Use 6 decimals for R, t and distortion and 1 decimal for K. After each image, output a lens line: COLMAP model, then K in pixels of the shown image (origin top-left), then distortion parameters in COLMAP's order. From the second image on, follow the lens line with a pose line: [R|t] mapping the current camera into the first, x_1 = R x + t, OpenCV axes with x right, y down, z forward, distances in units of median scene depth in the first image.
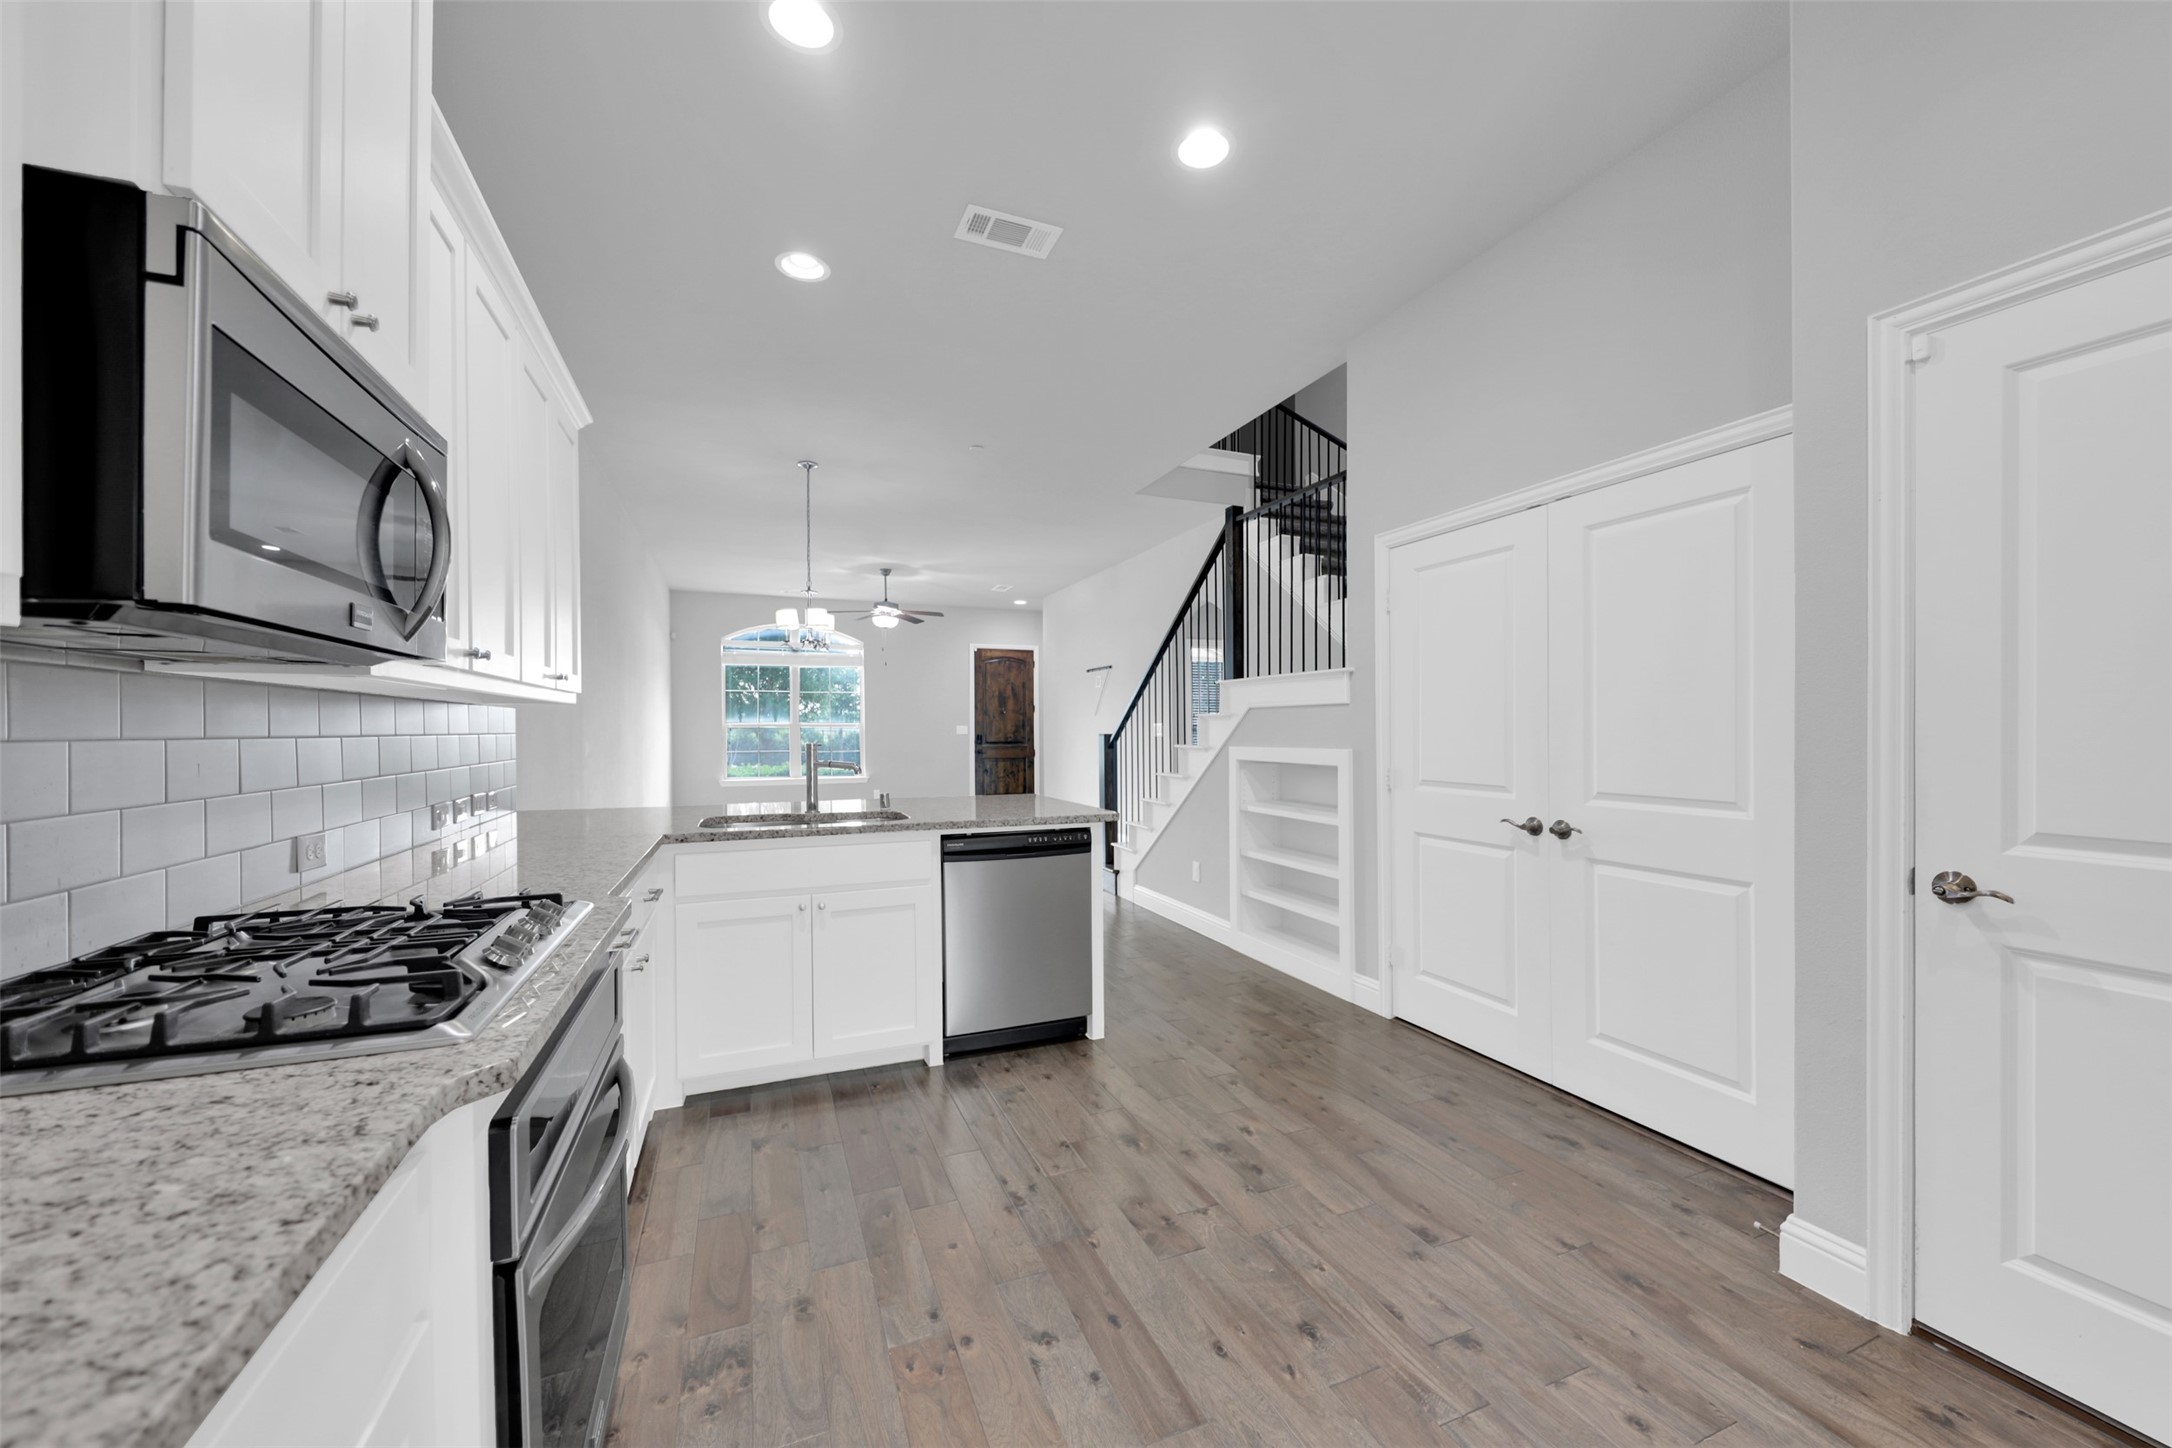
lens RADIAL K [[825.4, 0, 1089.9], [0, 825.4, 727.2], [0, 0, 1]] dist [0.000146, 0.000009]
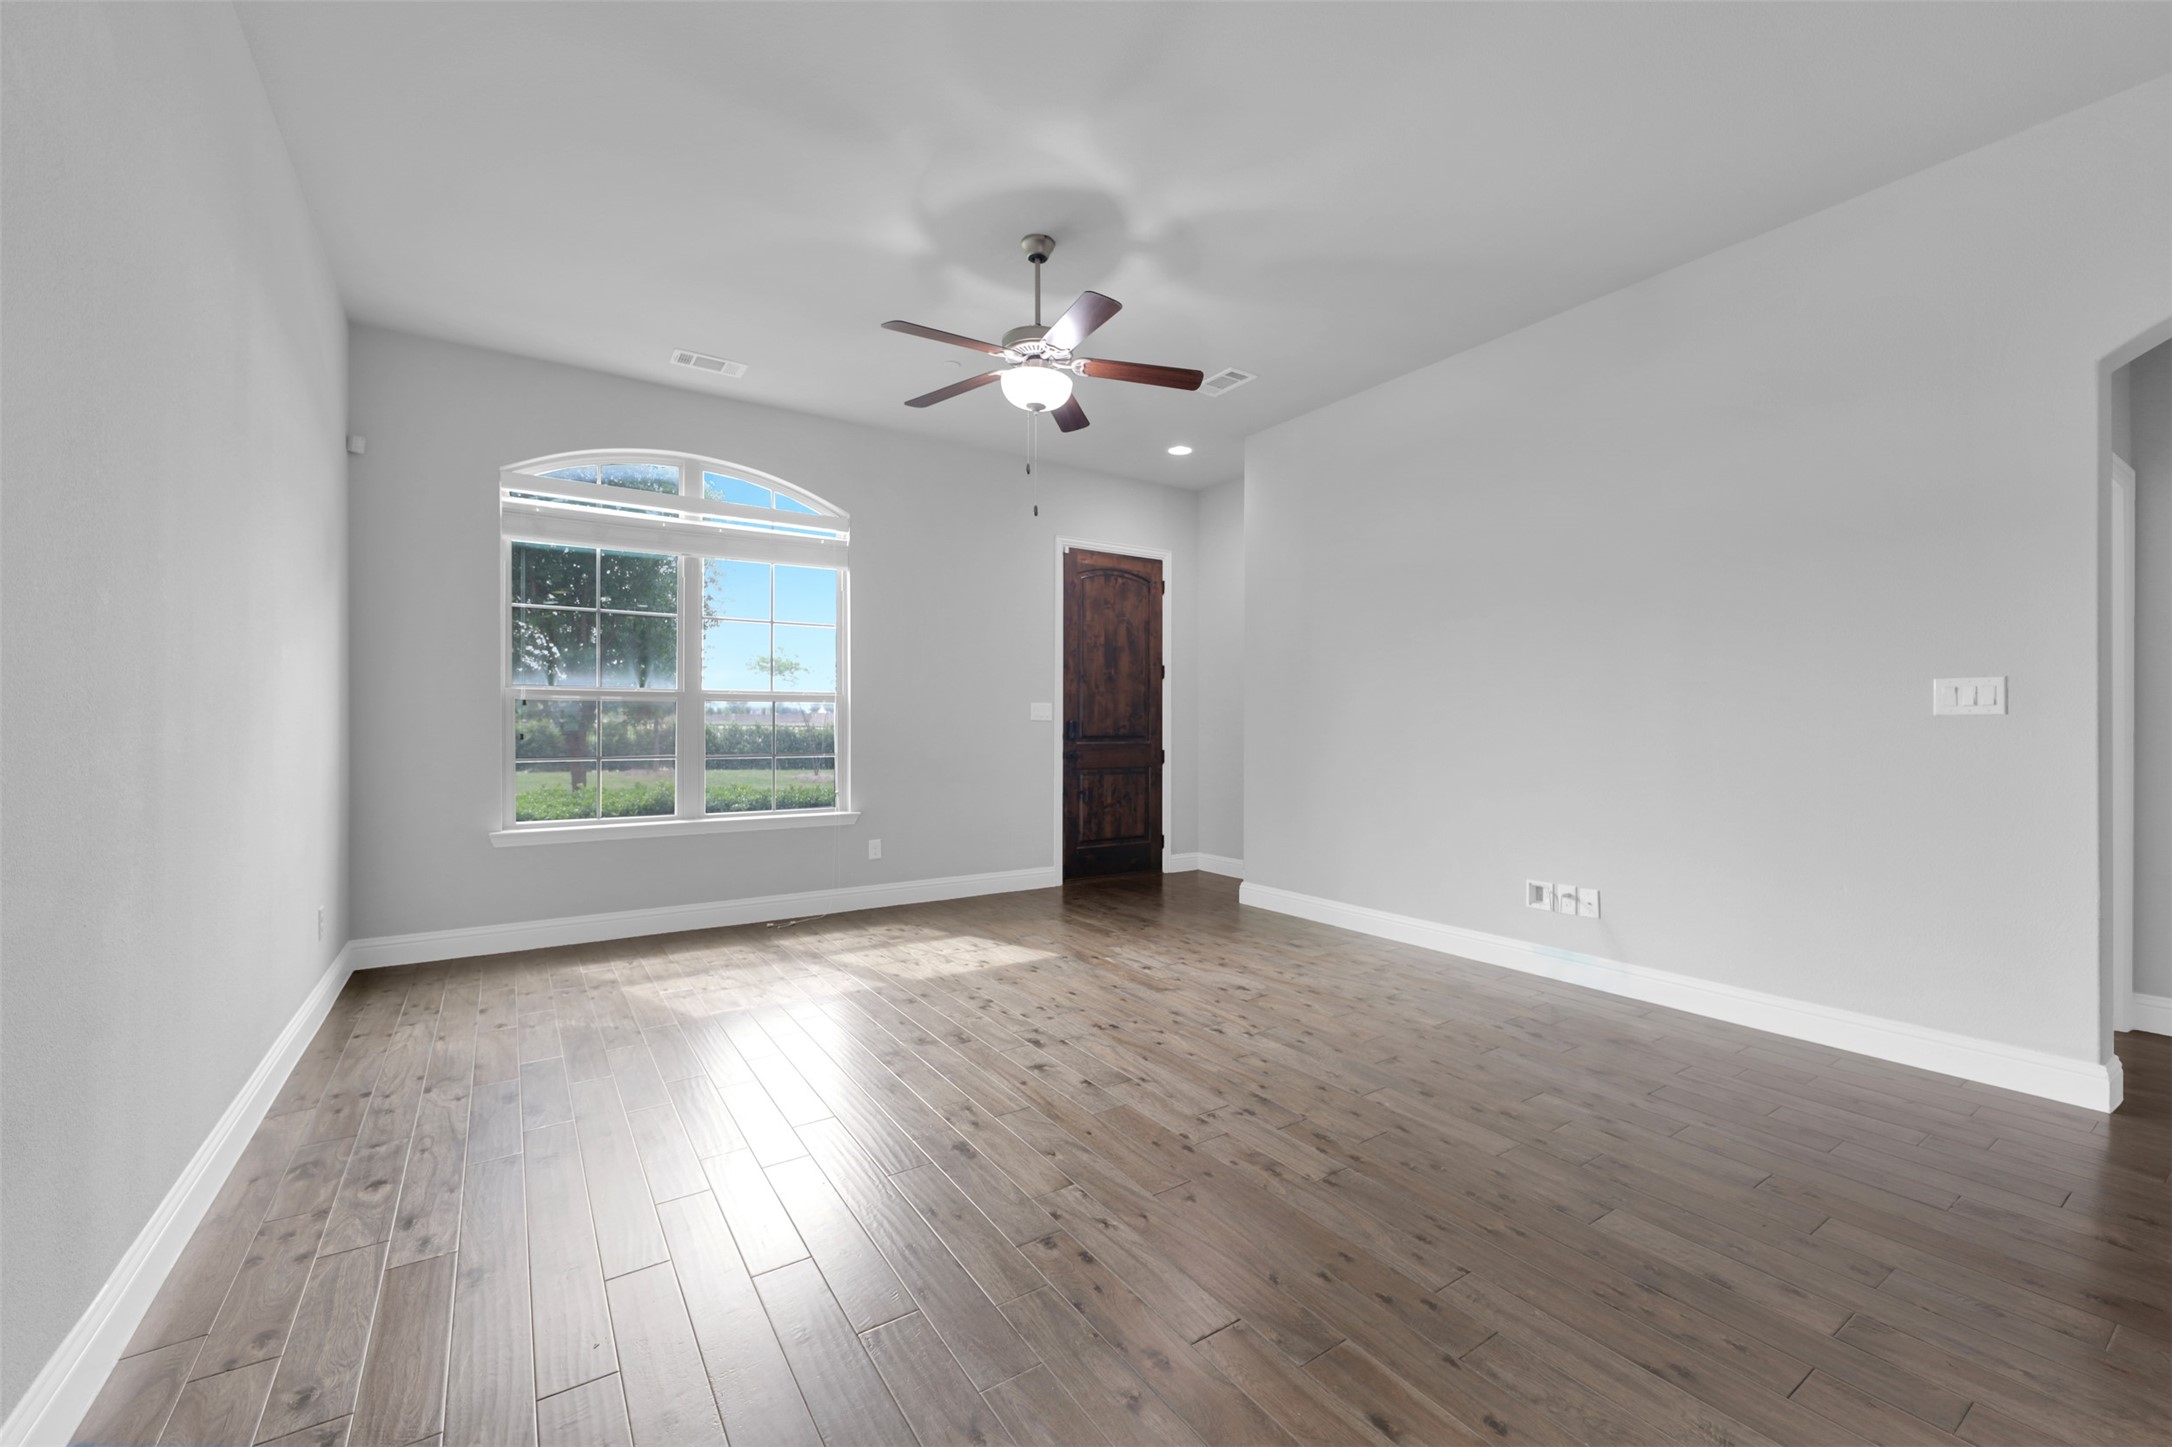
lens RADIAL K [[885.7, 0, 1097.2], [0, 885.7, 725.2], [0, 0, 1]] dist [0.008956, -0.000782]
pose [[0.981078, 0.004883, 0.193554, -0.249631], [-0.005108, 0.999987, 0.000662, 0.012452], [-0.193548, -0.001638, 0.981089, 0.530315]]
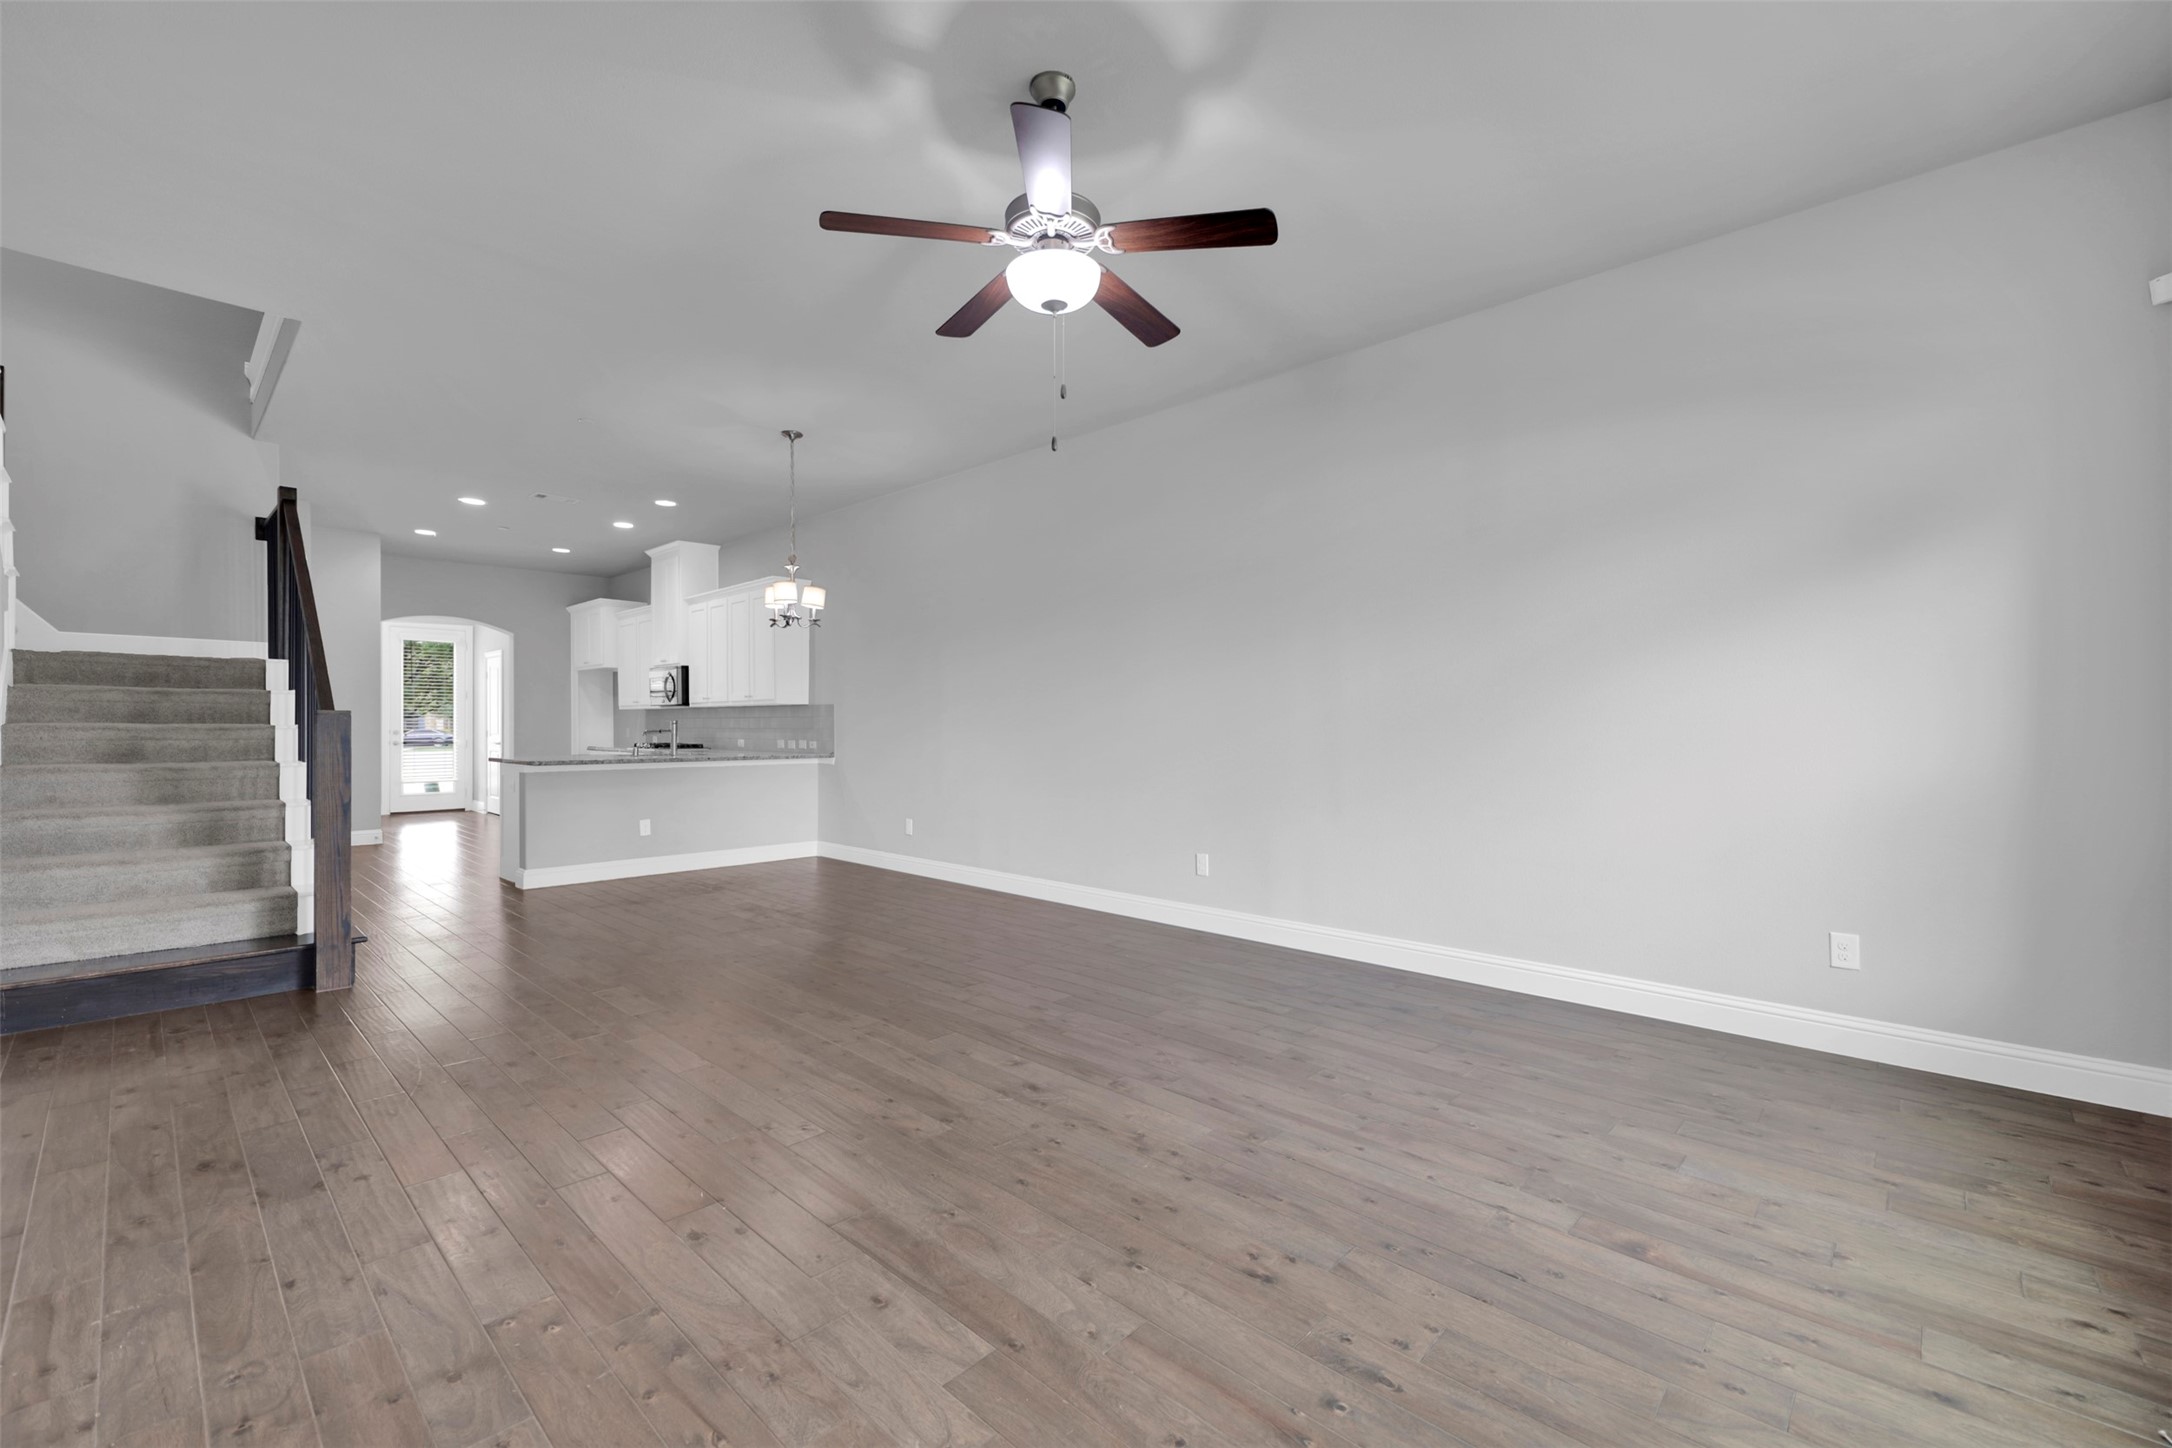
lens RADIAL K [[885.7, 0, 1112.8], [0, 885.7, 733.3], [0, 0, 1]] dist [0.008956, -0.000782]
pose [[-0.905999, 0.004263, -0.423258, -0.121715], [0.001916, 0.999980, 0.005971, 0.012353], [0.423275, 0.004599, -0.905989, 1.074872]]
